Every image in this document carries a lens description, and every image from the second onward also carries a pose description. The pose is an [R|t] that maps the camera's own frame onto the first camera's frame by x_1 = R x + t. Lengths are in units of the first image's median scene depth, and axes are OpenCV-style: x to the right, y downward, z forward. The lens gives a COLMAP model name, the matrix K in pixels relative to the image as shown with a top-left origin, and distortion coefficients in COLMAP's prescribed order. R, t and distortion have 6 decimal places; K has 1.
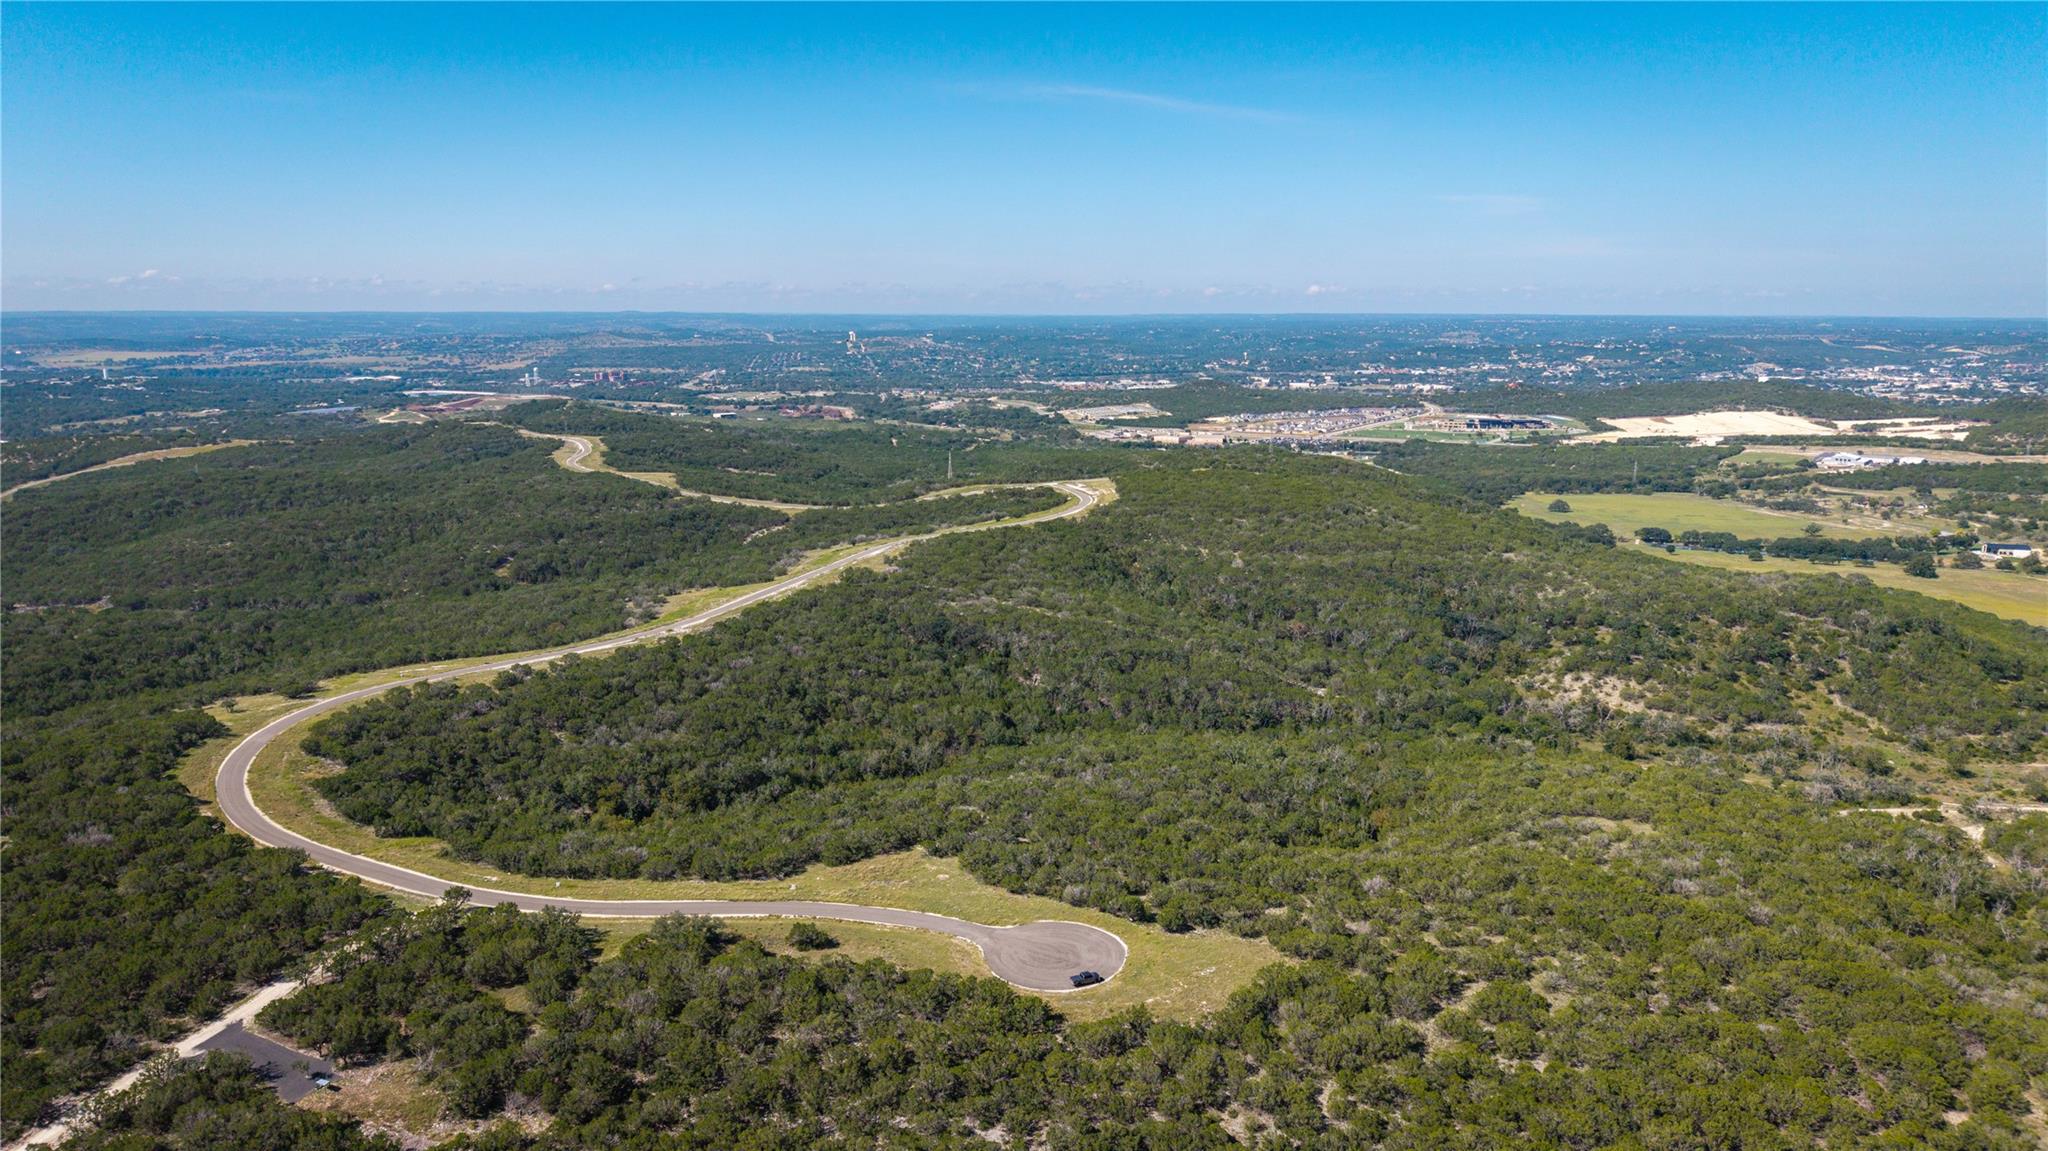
lens RADIAL K [[1364.7, 0, 1031.6], [0, 1364.7, 566.8], [0, 0, 1]] dist [0.036296, -0.042300]
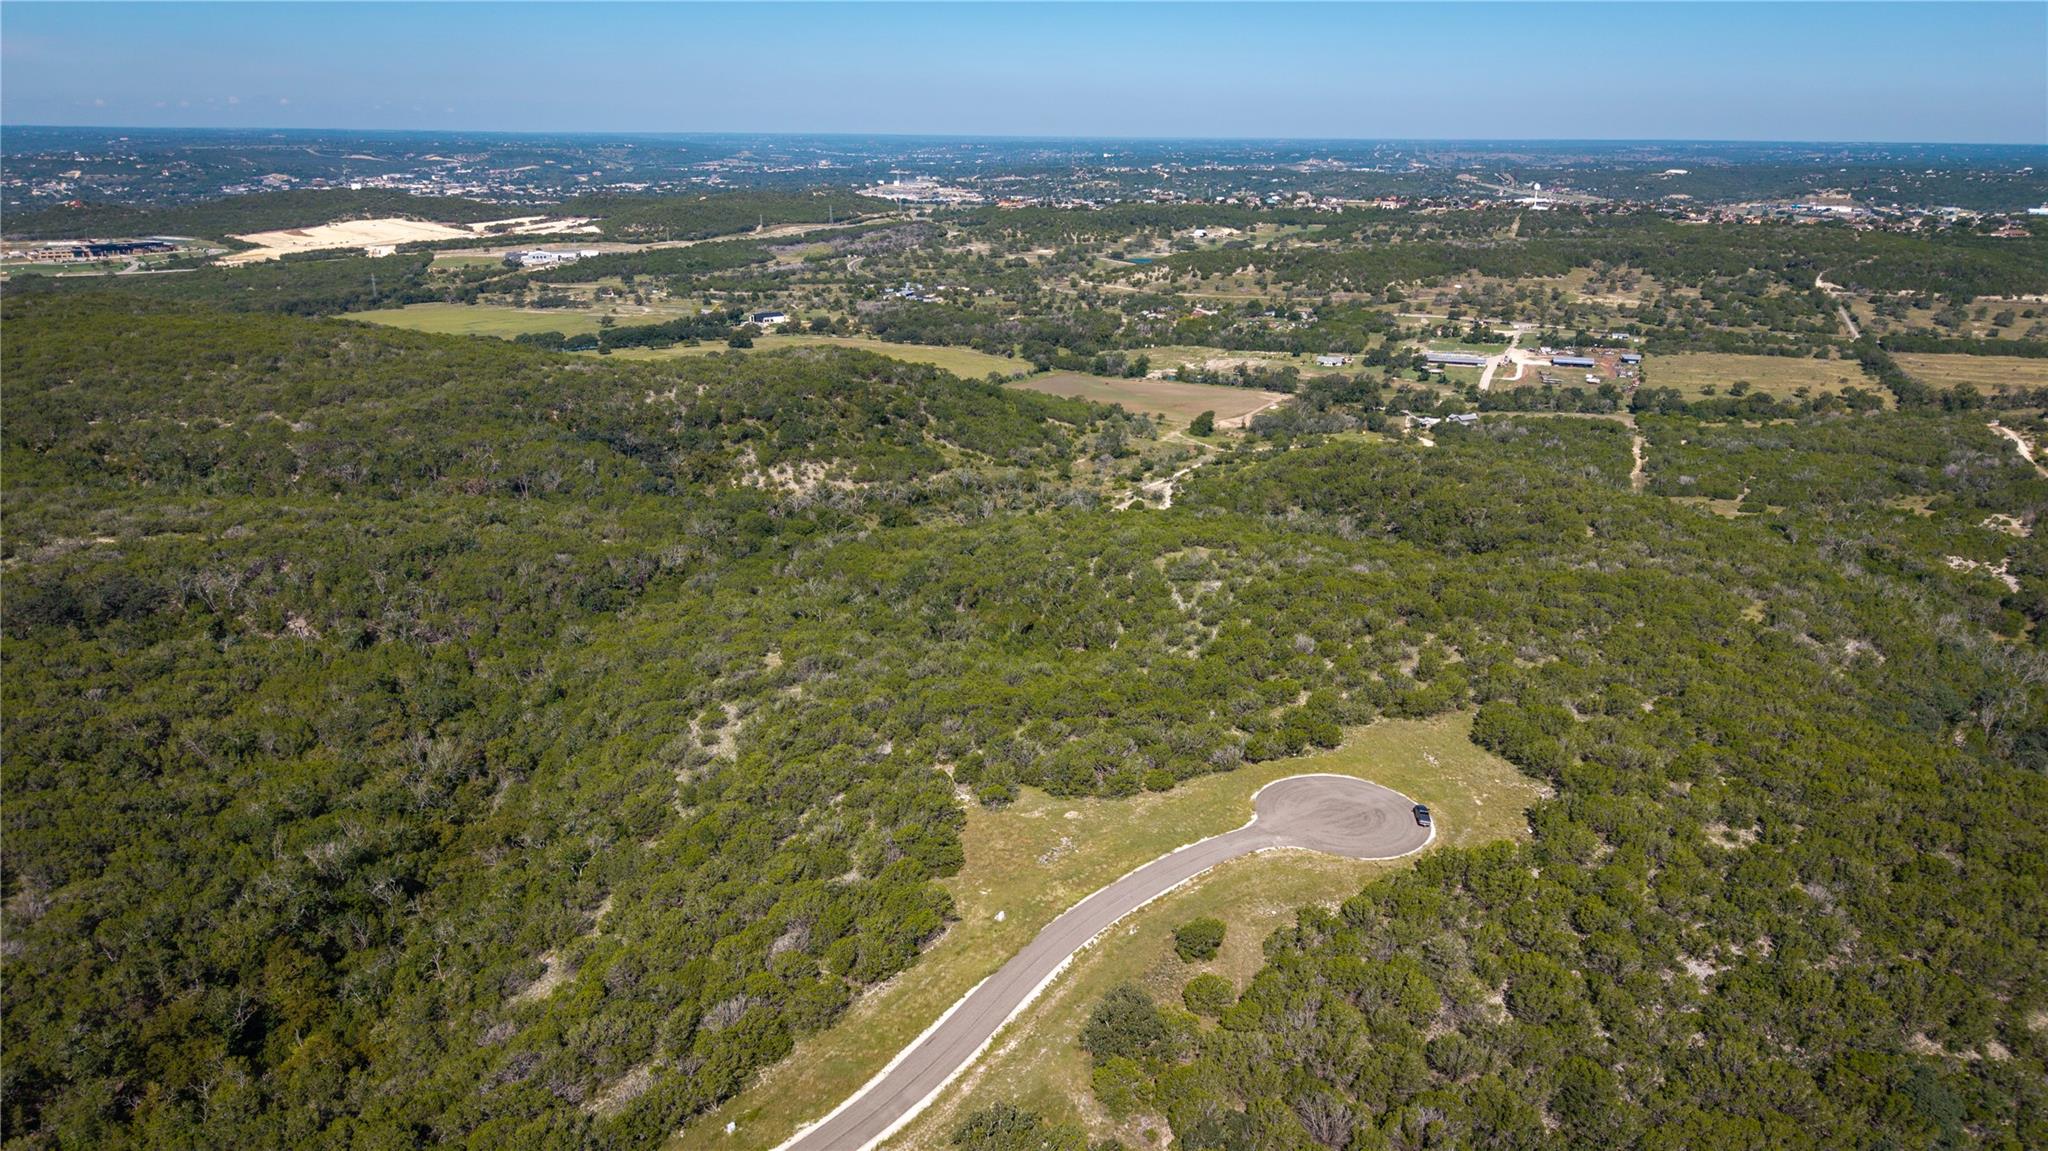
lens RADIAL K [[1364.7, 0, 1026.0], [0, 1364.7, 580.4], [0, 0, 1]] dist [0.036296, -0.042300]
pose [[0.530178, -0.265257, 0.805326, -0.359335], [0.152645, 0.964146, 0.217077, -0.032539], [-0.834033, 0.007839, 0.551659, 0.349427]]
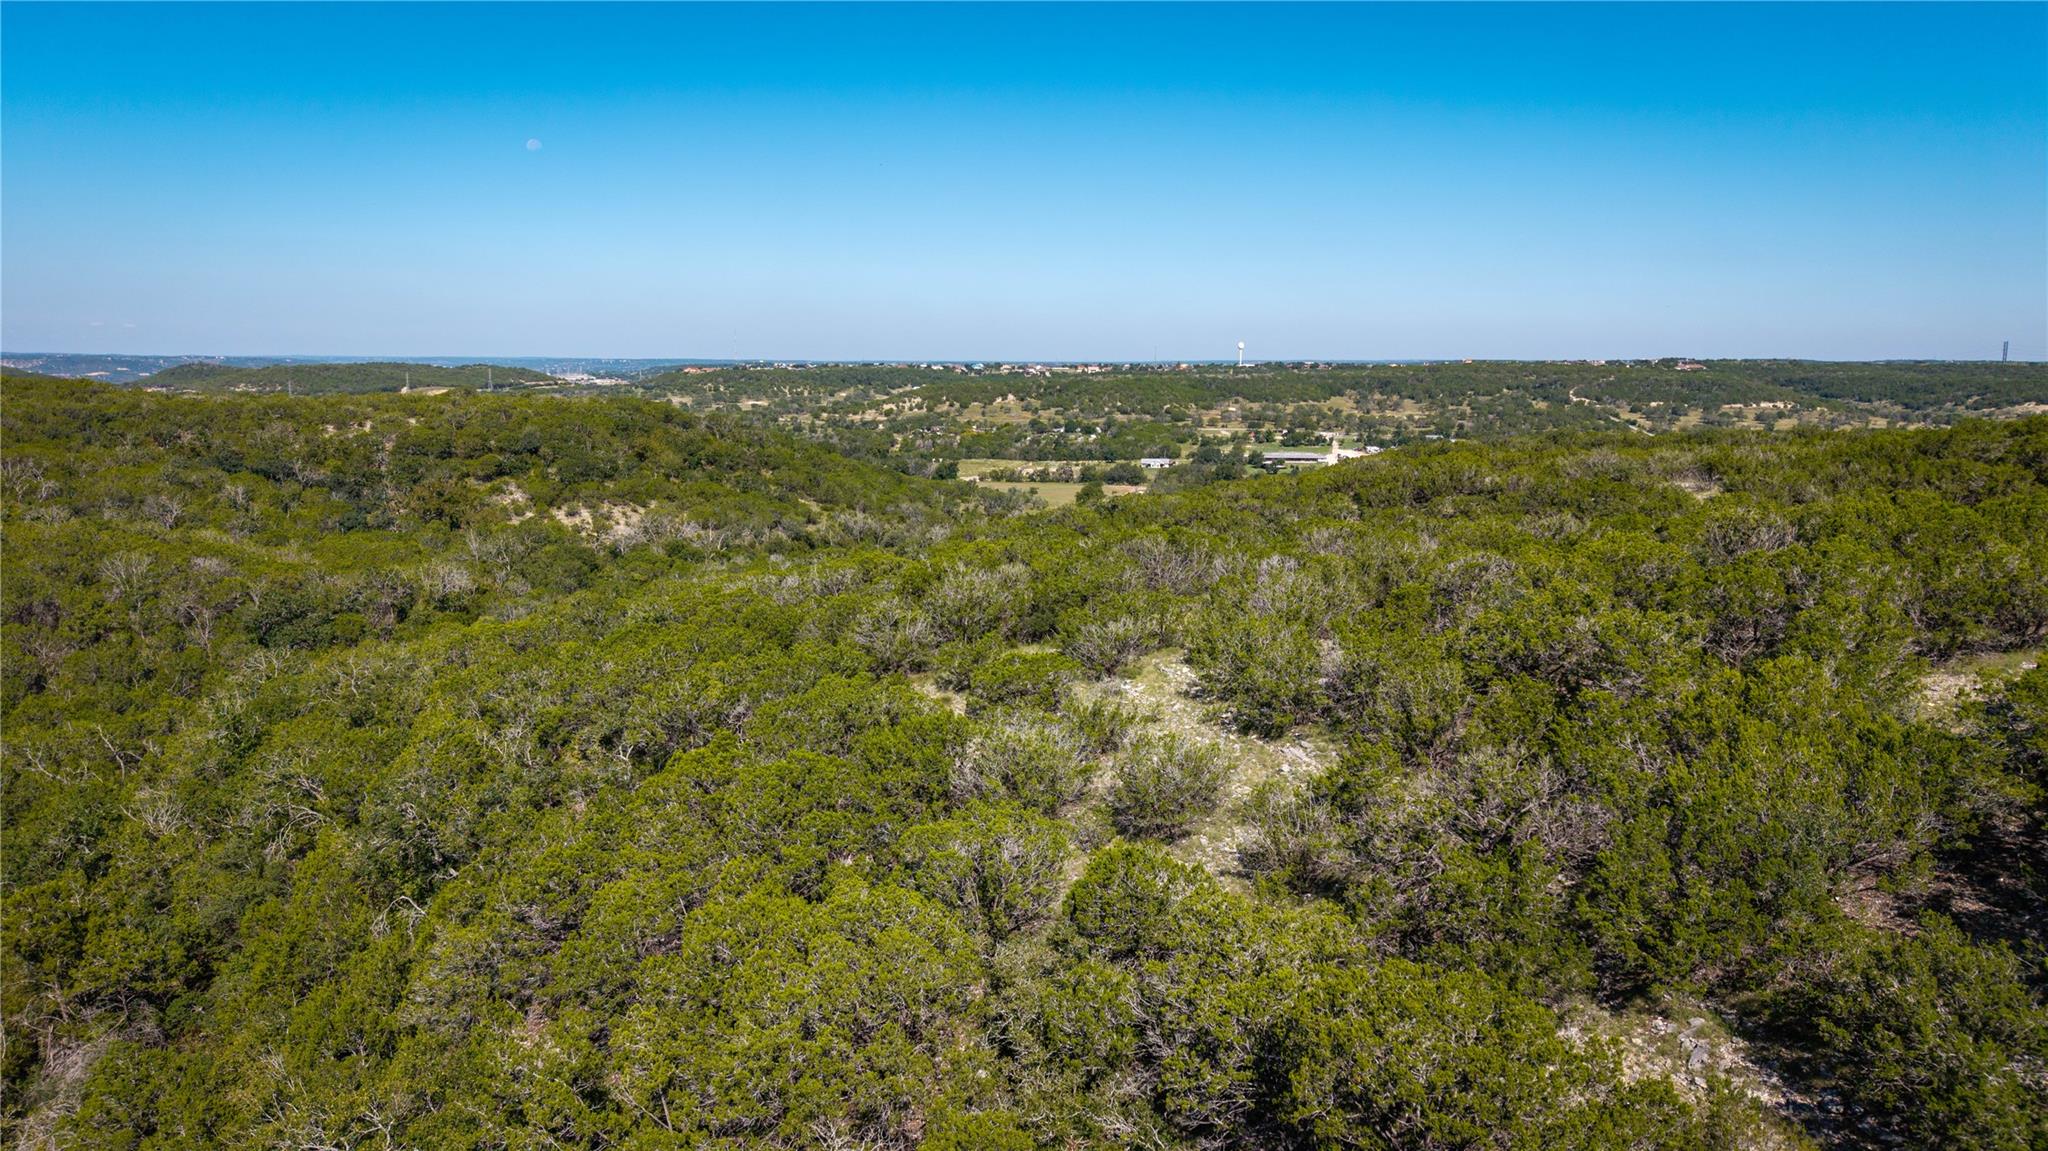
lens RADIAL K [[1364.7, 0, 1029.0], [0, 1364.7, 568.8], [0, 0, 1]] dist [0.036296, -0.042300]
pose [[0.294555, -0.146158, 0.944391, -0.137896], [0.171511, 0.980274, 0.098217, 0.090355], [-0.940118, 0.133044, 0.313813, 0.694952]]
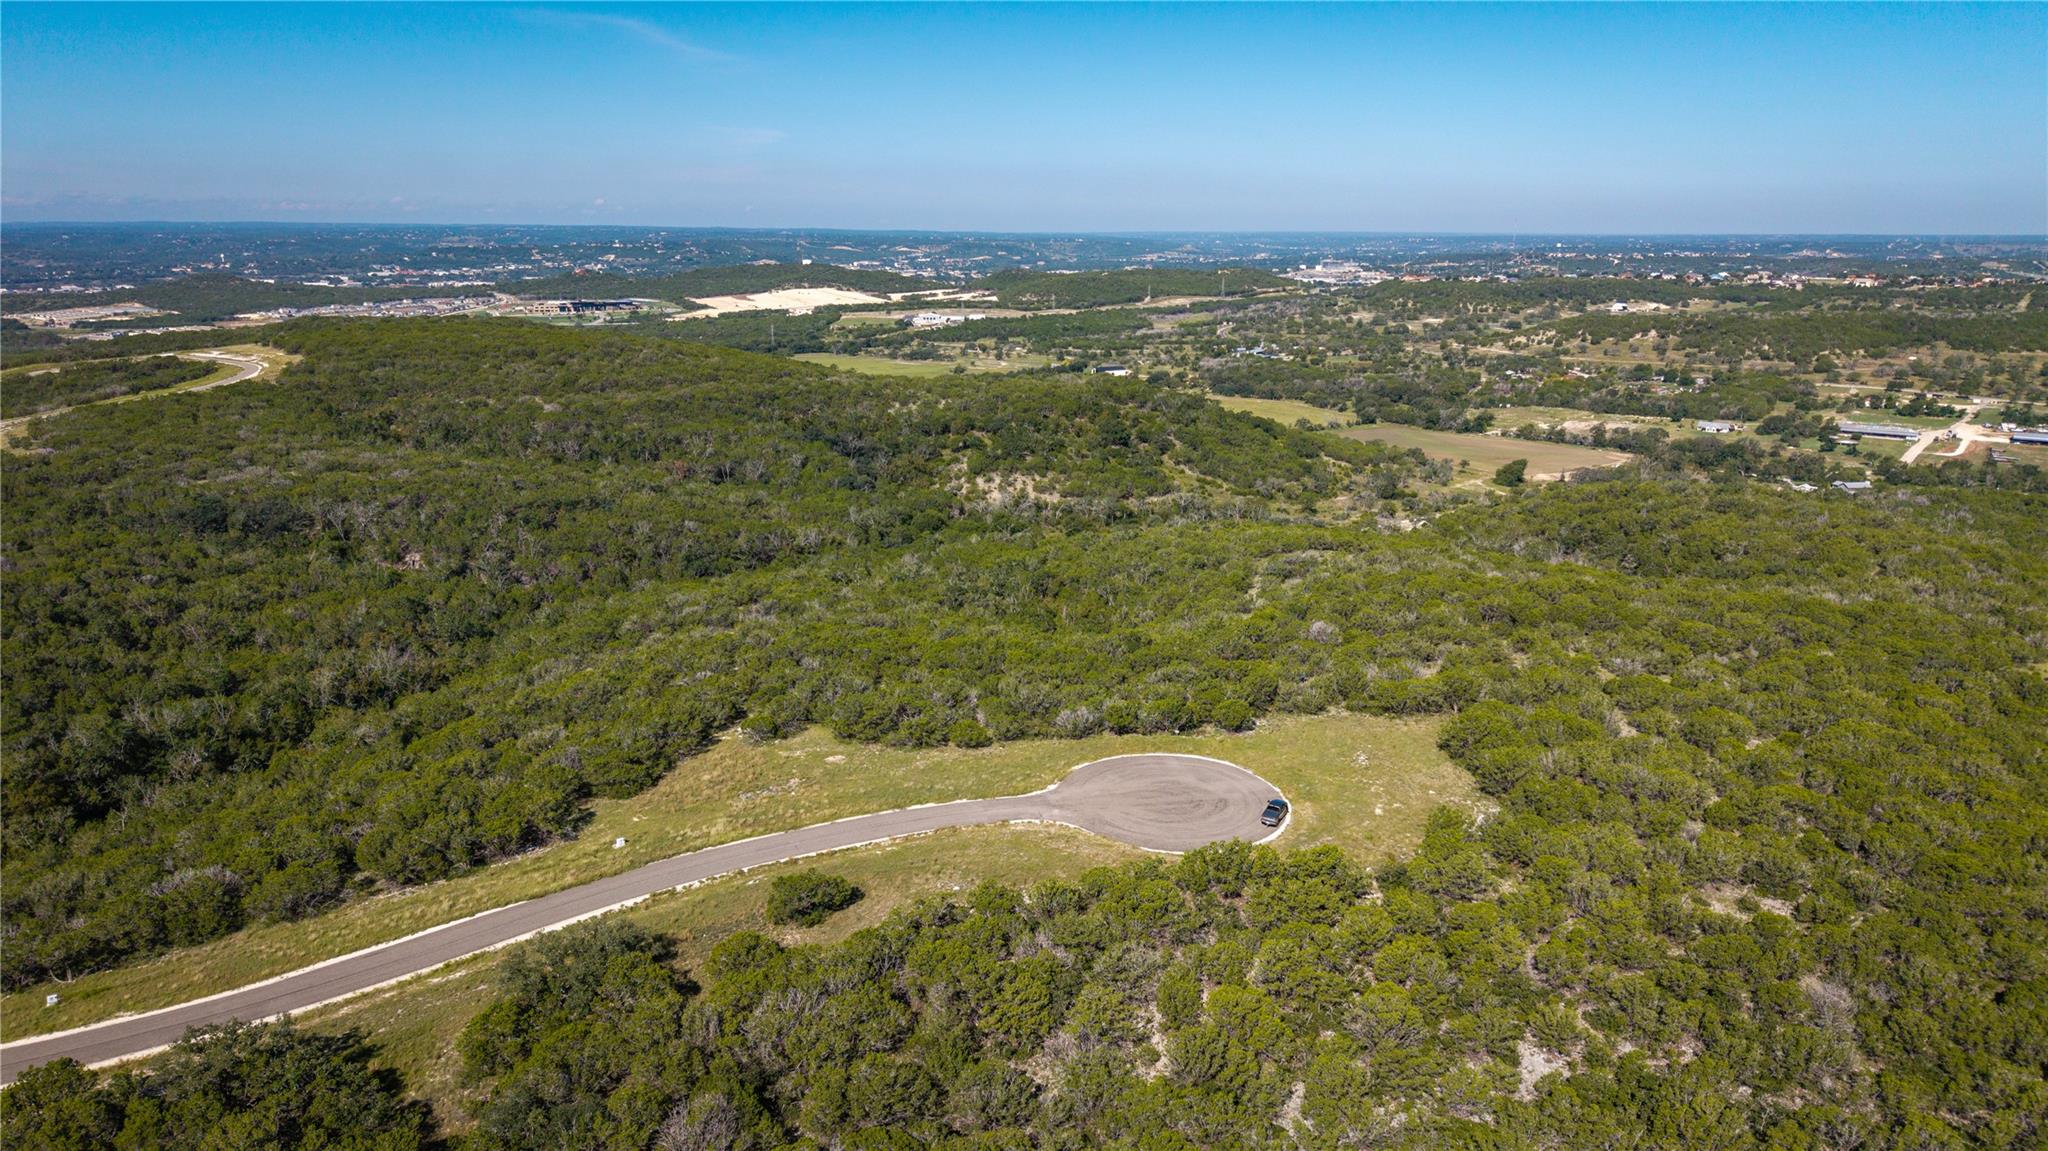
lens RADIAL K [[1364.7, 0, 1026.4], [0, 1364.7, 584.8], [0, 0, 1]] dist [0.036296, -0.042300]
pose [[0.767401, -0.163024, 0.620096, -0.198704], [0.117883, 0.986523, 0.113471, 0.055264], [-0.630238, -0.013979, 0.776276, 0.282837]]
